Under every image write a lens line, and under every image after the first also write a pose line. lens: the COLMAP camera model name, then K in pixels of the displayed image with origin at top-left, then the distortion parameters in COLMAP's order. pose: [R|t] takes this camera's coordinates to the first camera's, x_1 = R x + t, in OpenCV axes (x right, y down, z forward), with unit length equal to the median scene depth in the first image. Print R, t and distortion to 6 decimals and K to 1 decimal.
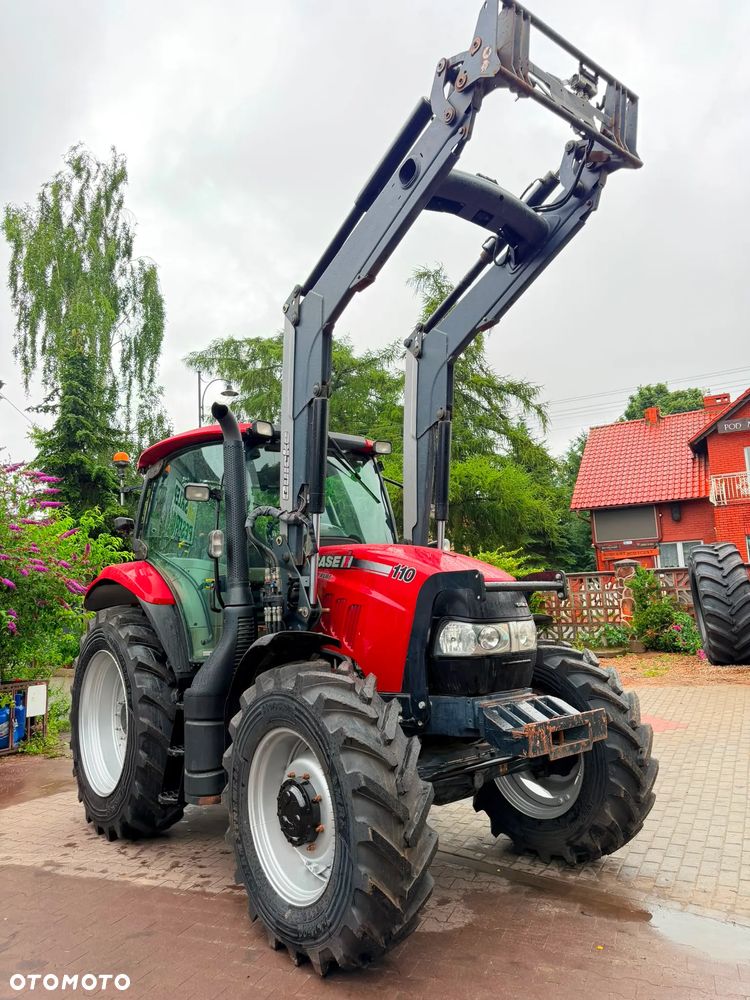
lens RADIAL K [[707.4, 0, 377.9], [0, 707.4, 500.6], [0, 0, 1]] dist [0.049422, -0.056823]
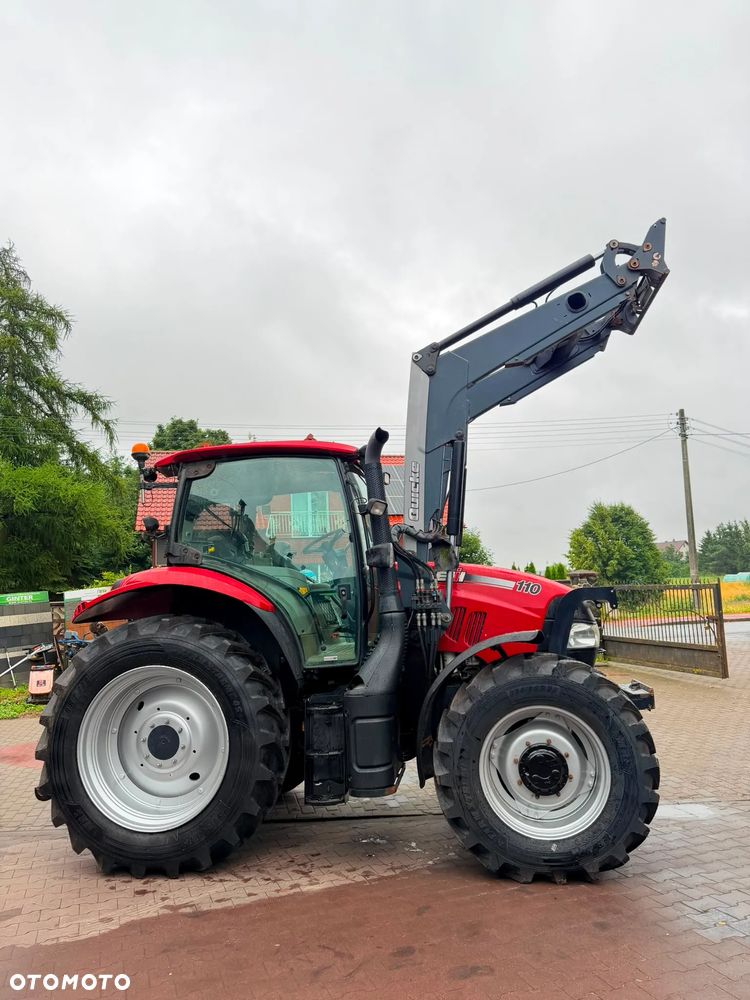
lens RADIAL K [[707.4, 0, 382.9], [0, 707.4, 494.2], [0, 0, 1]] dist [0.049422, -0.056823]
pose [[0.730672, 0.117317, 0.672574, -0.934948], [-0.088075, 0.993091, -0.077542, 0.048967], [-0.677024, -0.002579, 0.735957, 0.183557]]
